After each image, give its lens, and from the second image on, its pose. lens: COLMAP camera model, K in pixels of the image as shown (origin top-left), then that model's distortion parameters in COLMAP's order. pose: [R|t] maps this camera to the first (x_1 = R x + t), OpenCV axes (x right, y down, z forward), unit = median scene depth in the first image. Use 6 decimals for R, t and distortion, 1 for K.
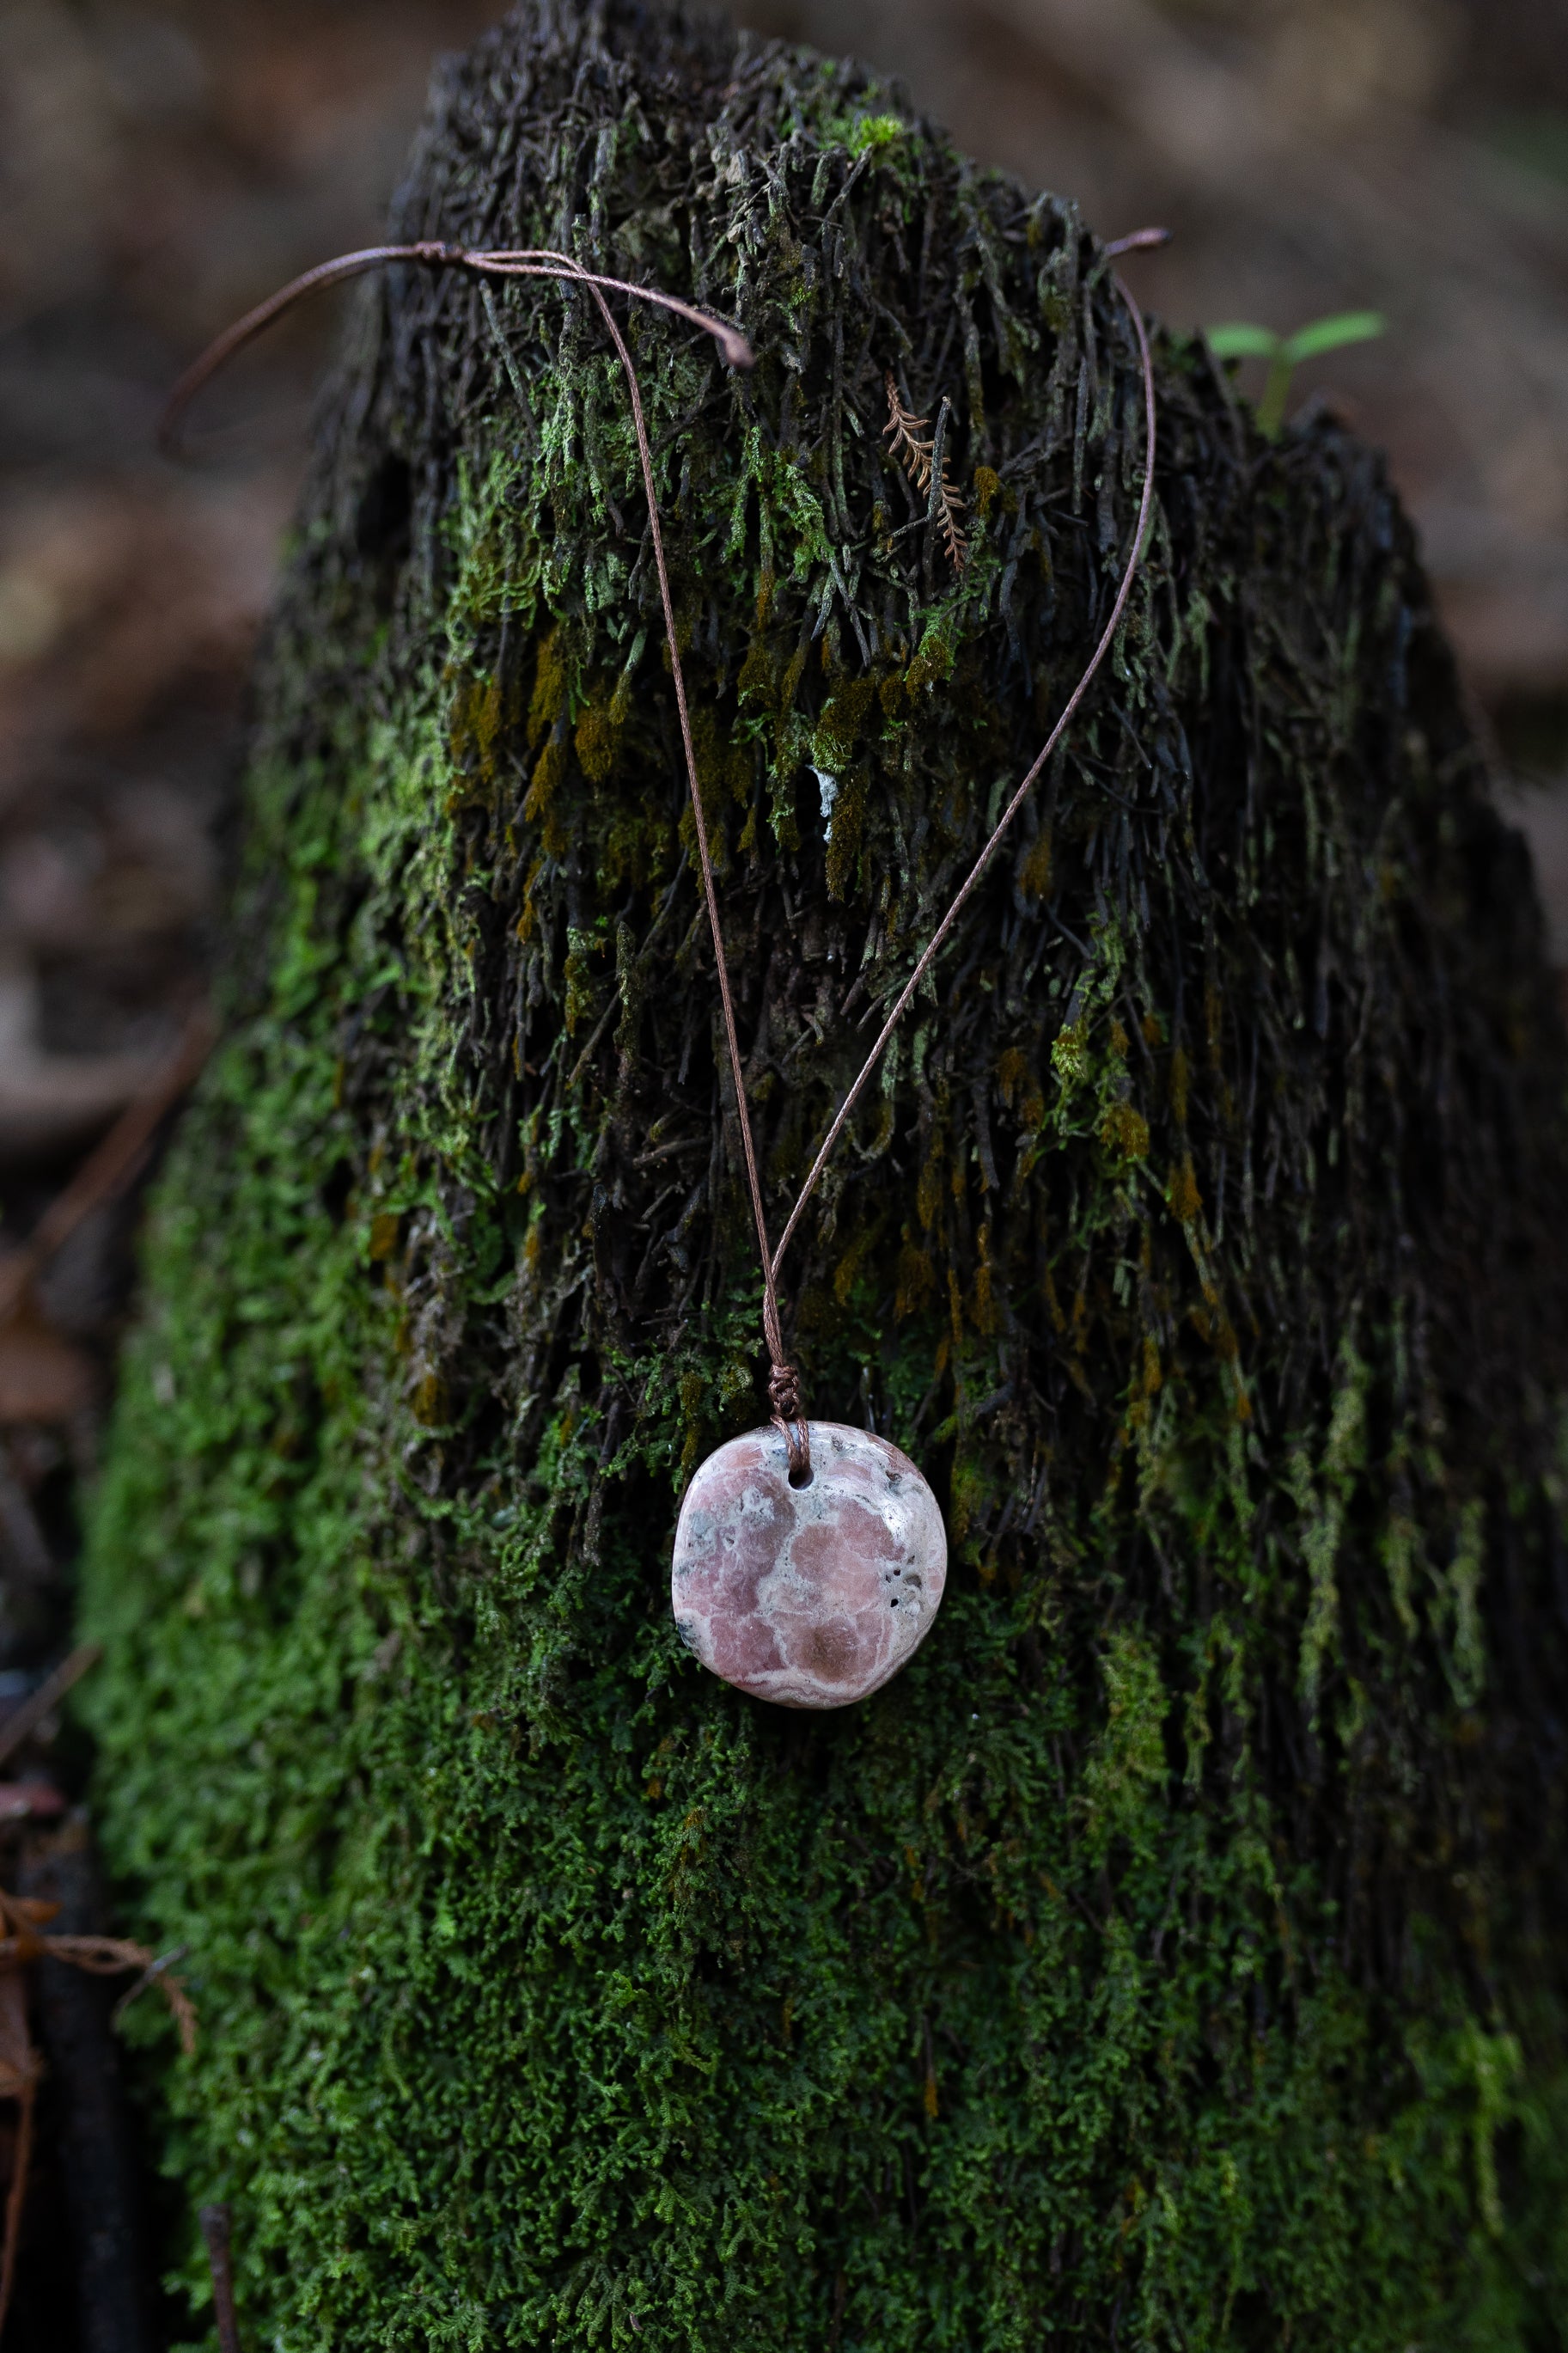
lens RADIAL K [[2483.5, 0, 778.4], [0, 2483.5, 1206.4], [0, 0, 1]] dist [0.000568, 0.004591]
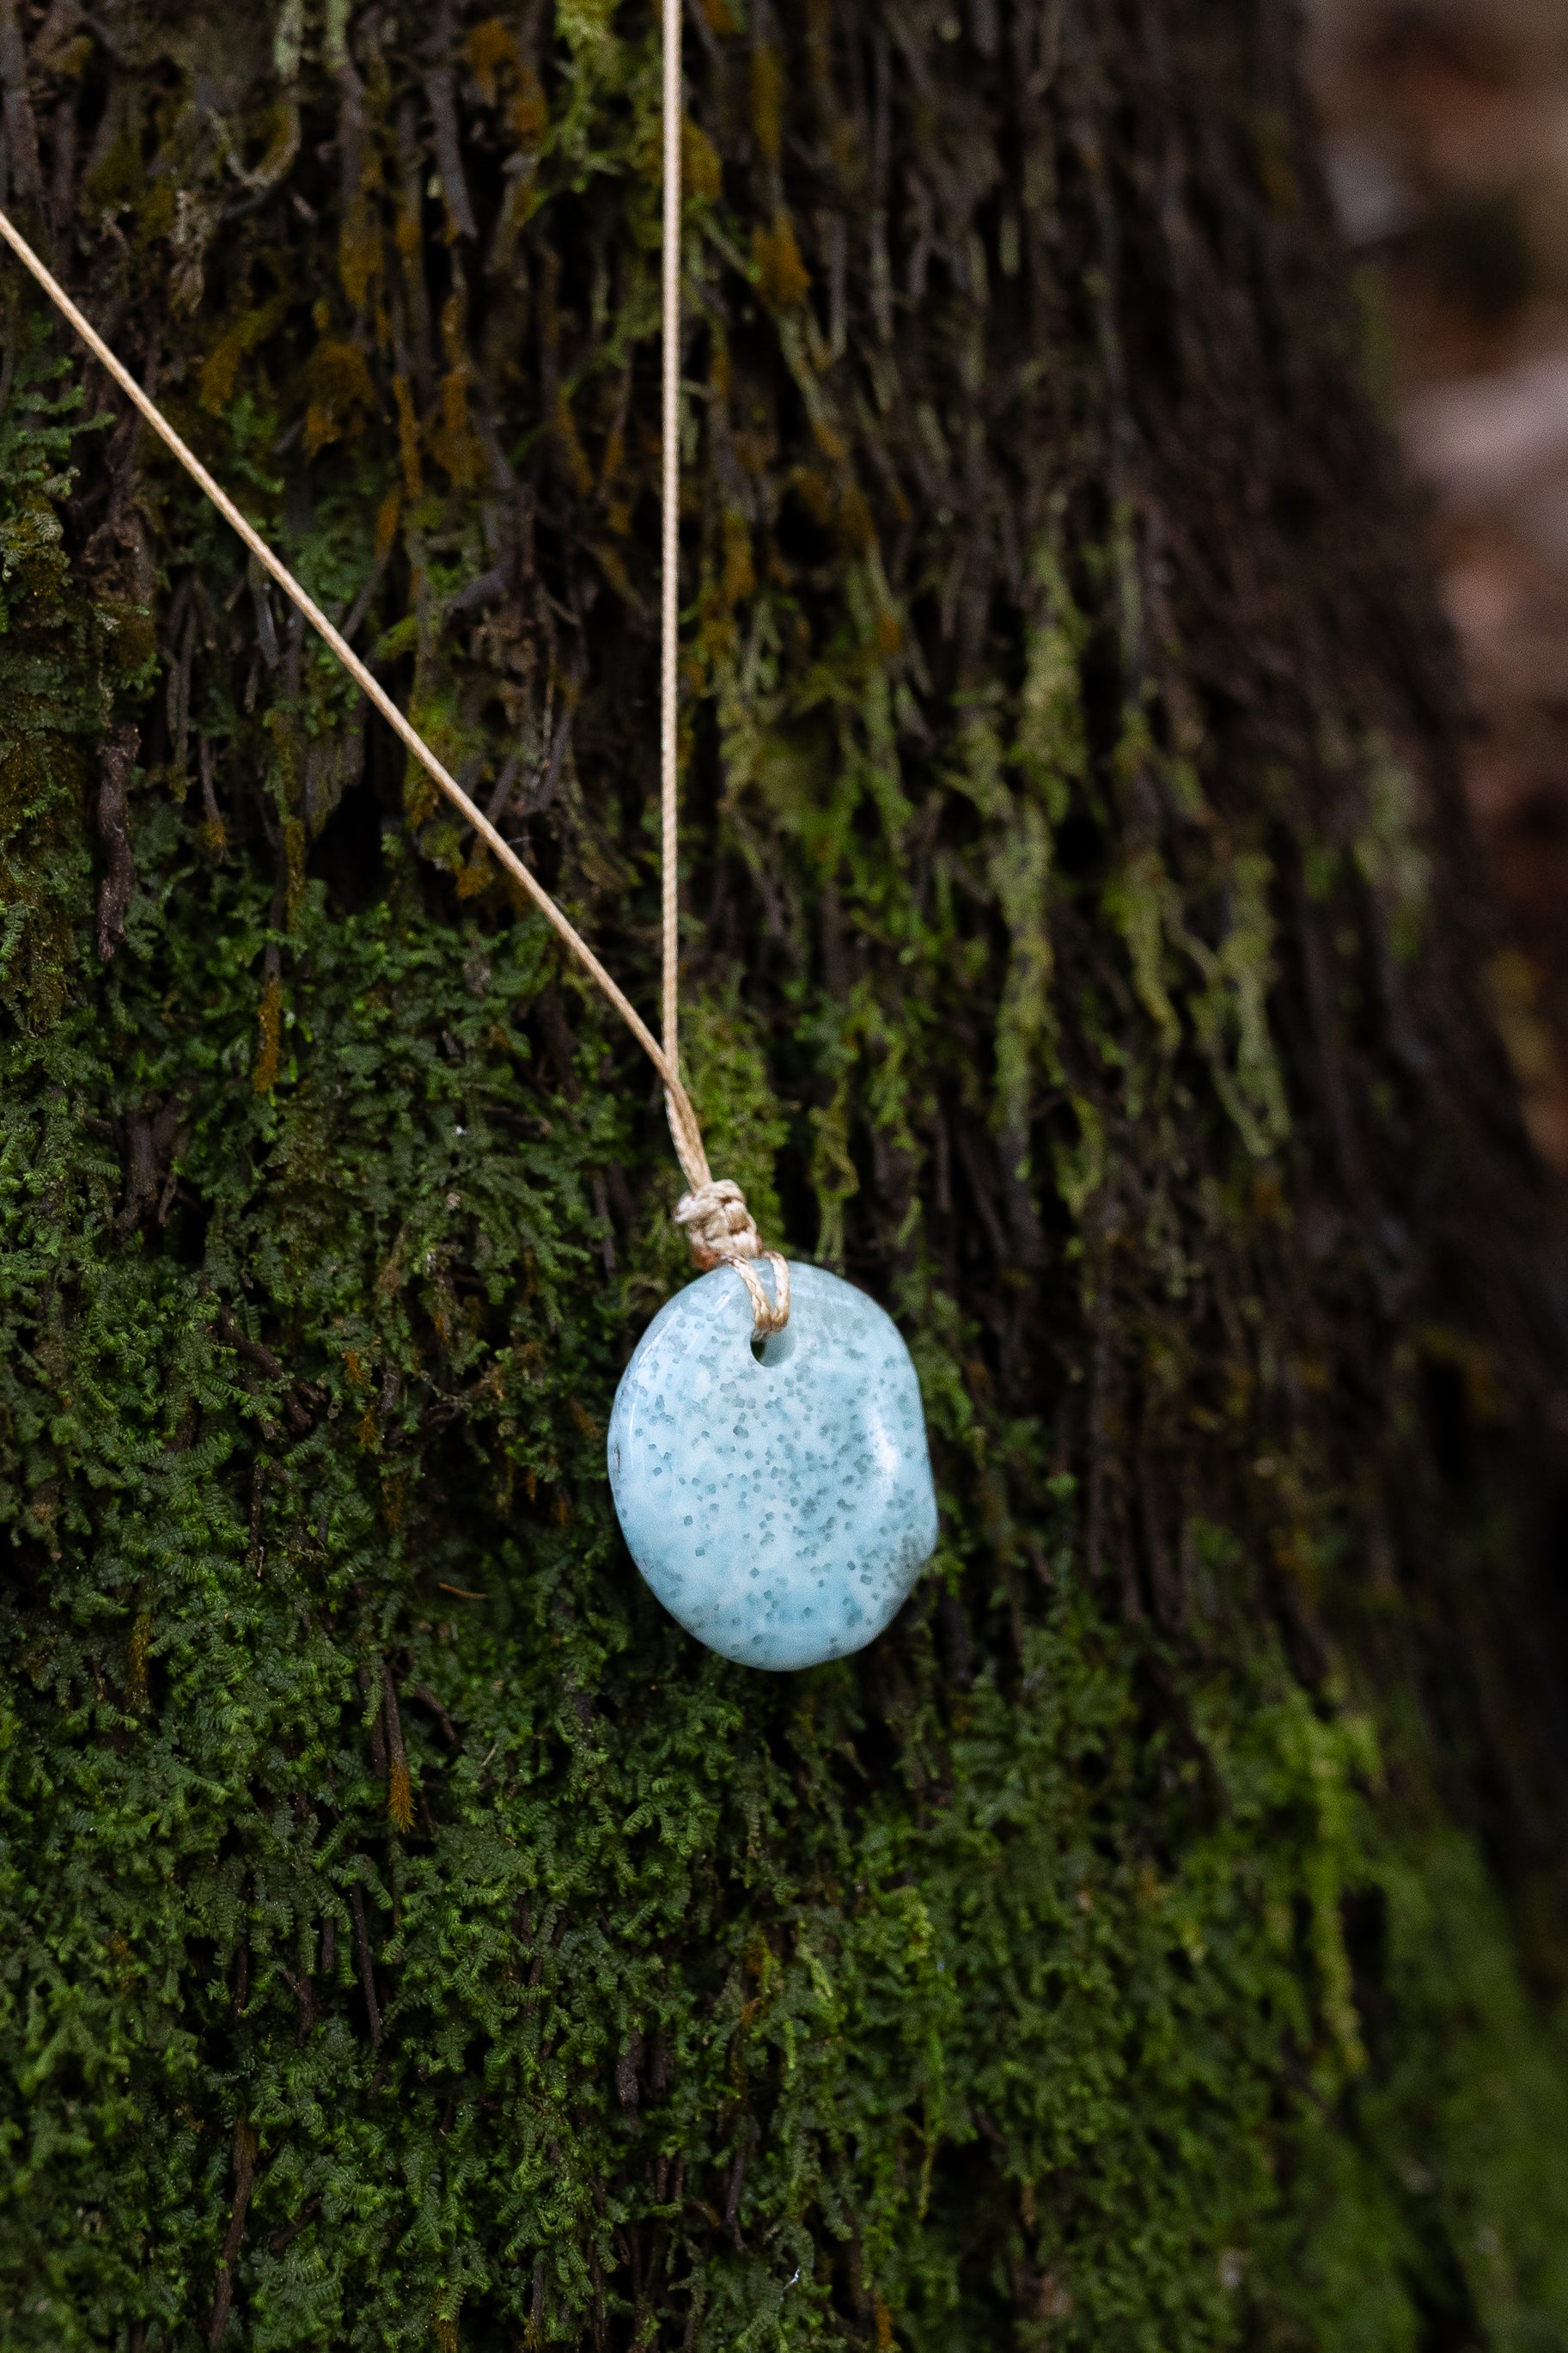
lens RADIAL K [[3730.1, 0, 784.1], [0, 3730.1, 995.3], [0, 0, 1]] dist [0.000086, 0.004847]
pose [[0.981488, -0.012735, 0.191097, -0.012310], [0.037622, 0.991166, -0.127179, 0.287367], [-0.187790, 0.132014, 0.973297, 0.135444]]
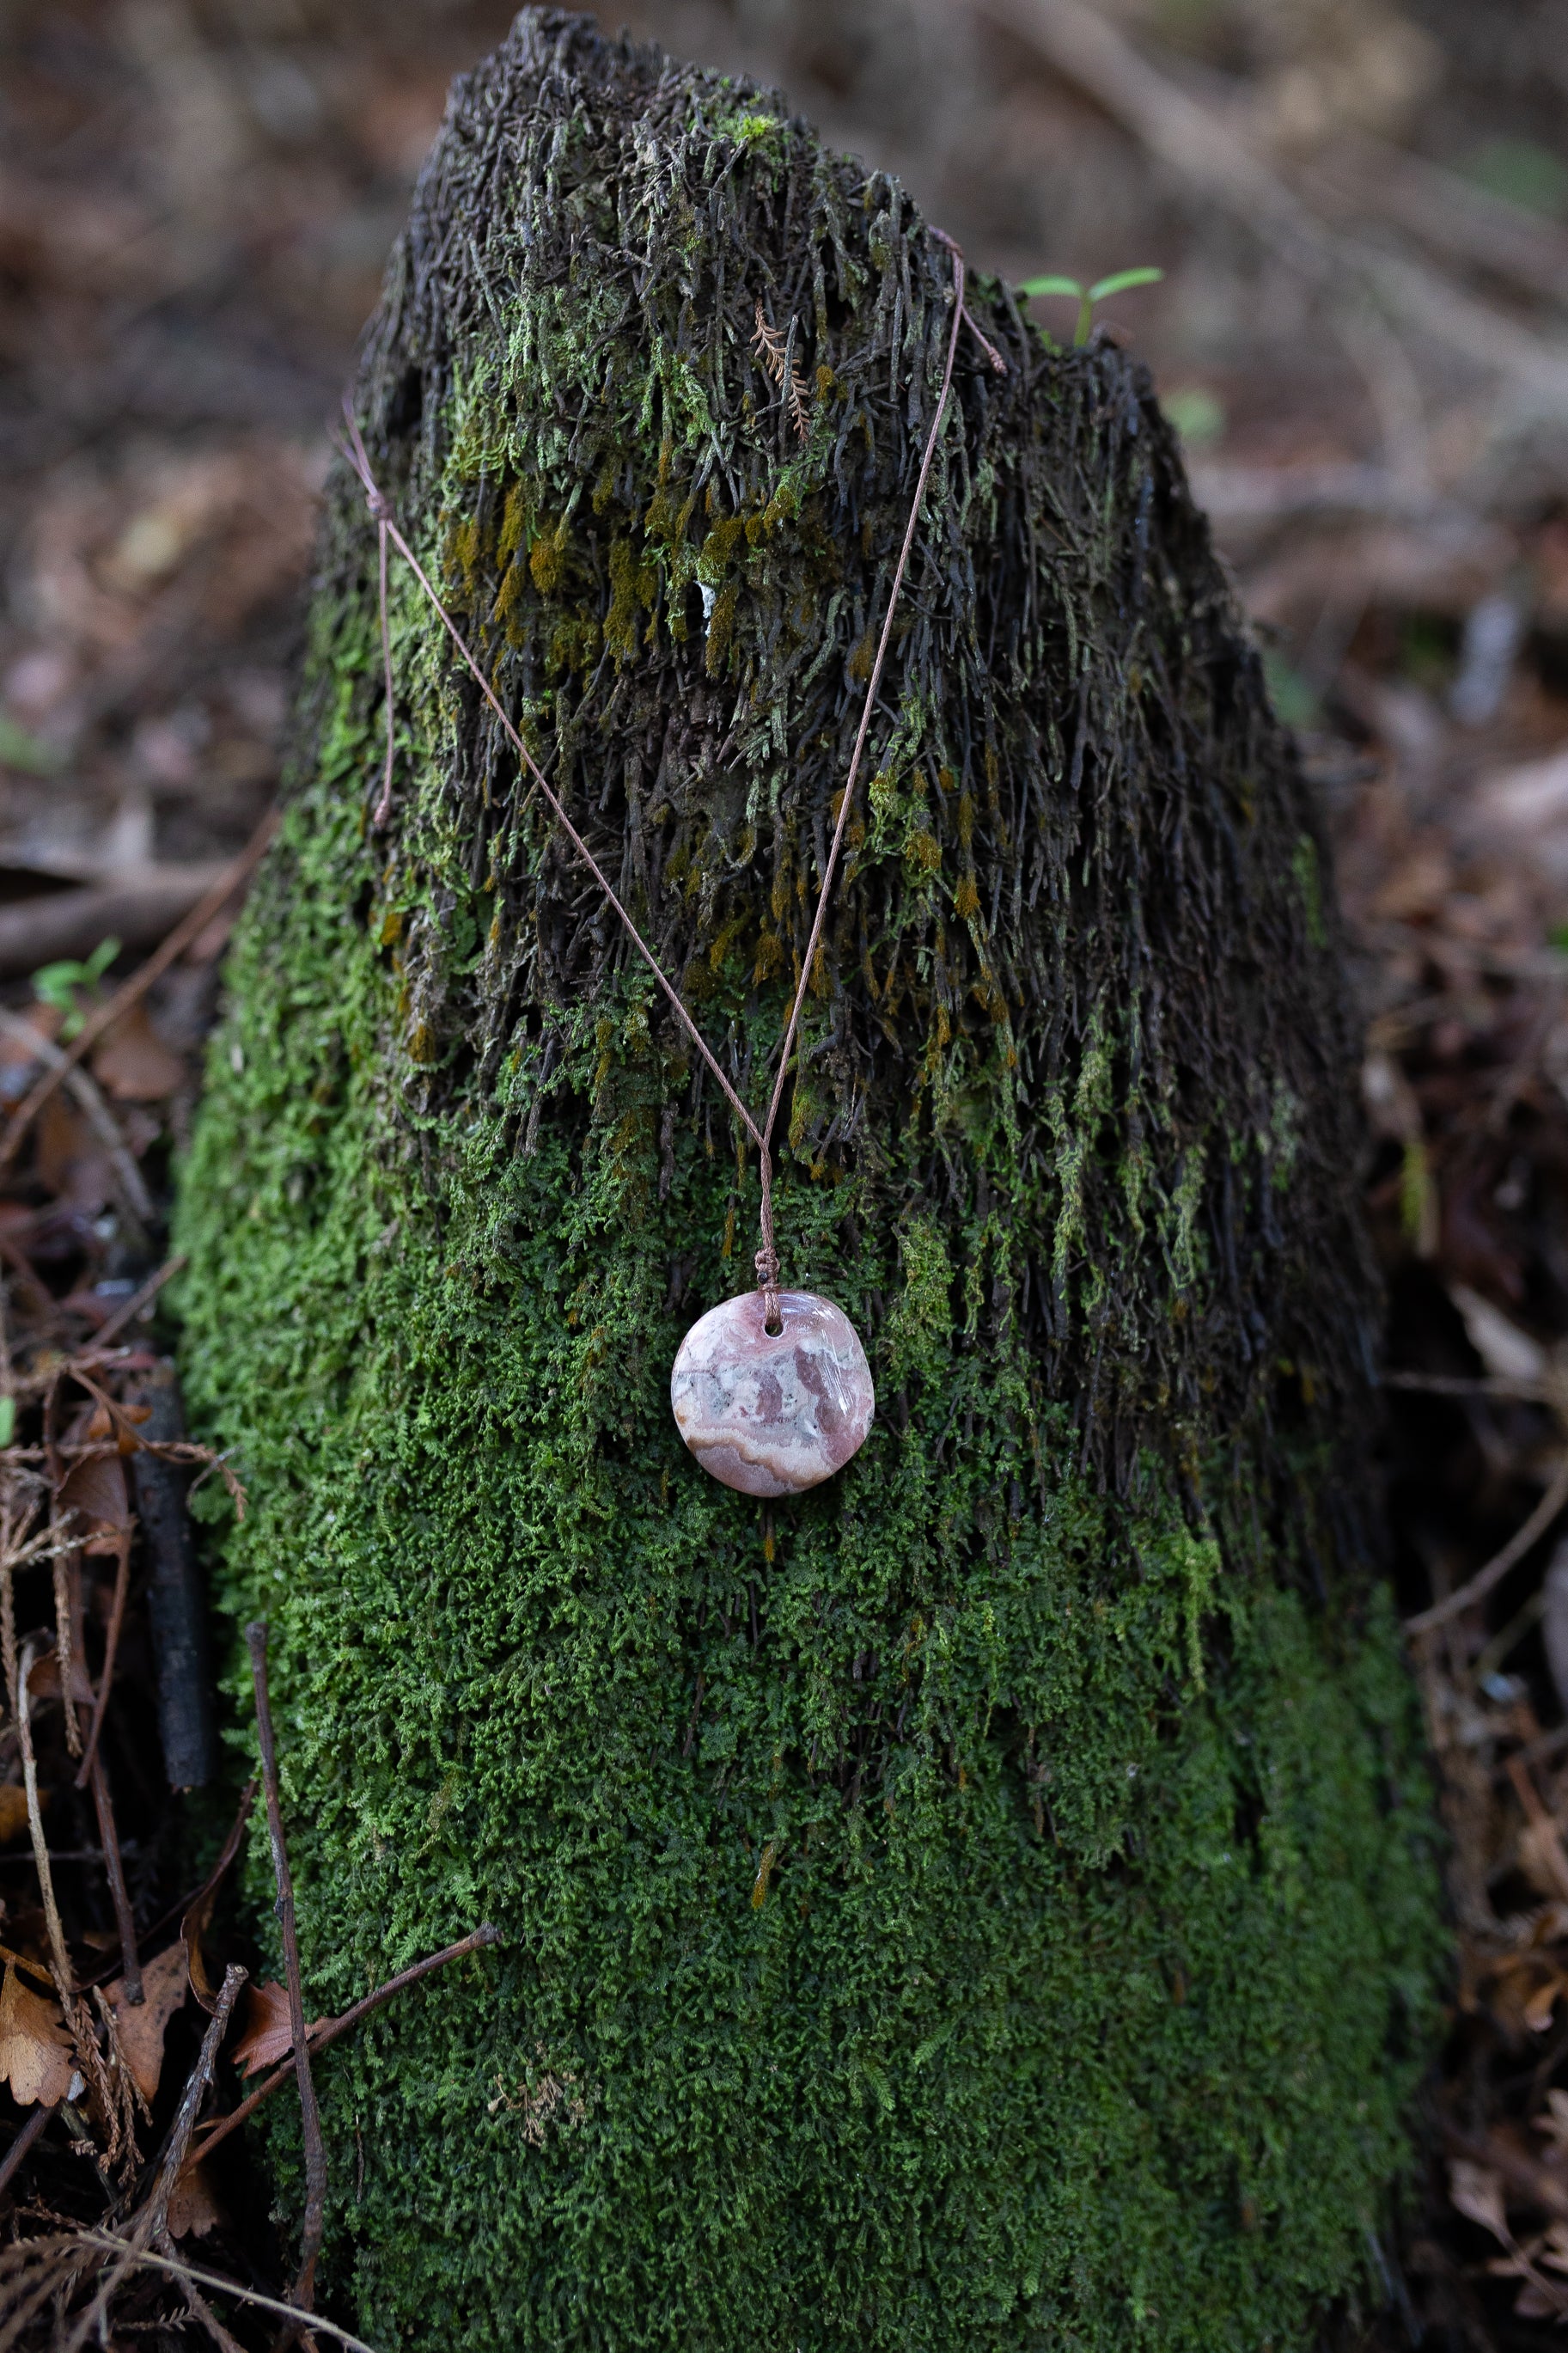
lens RADIAL K [[2410.5, 0, 771.5], [0, 2410.5, 1187.0], [0, 0, 1]] dist [0.004449, -0.004055]
pose [[0.998562, 0.018274, -0.050393, 0.125681], [-0.018636, 0.999804, -0.006712, 0.165837], [0.050261, 0.007641, 0.998707, -0.335953]]
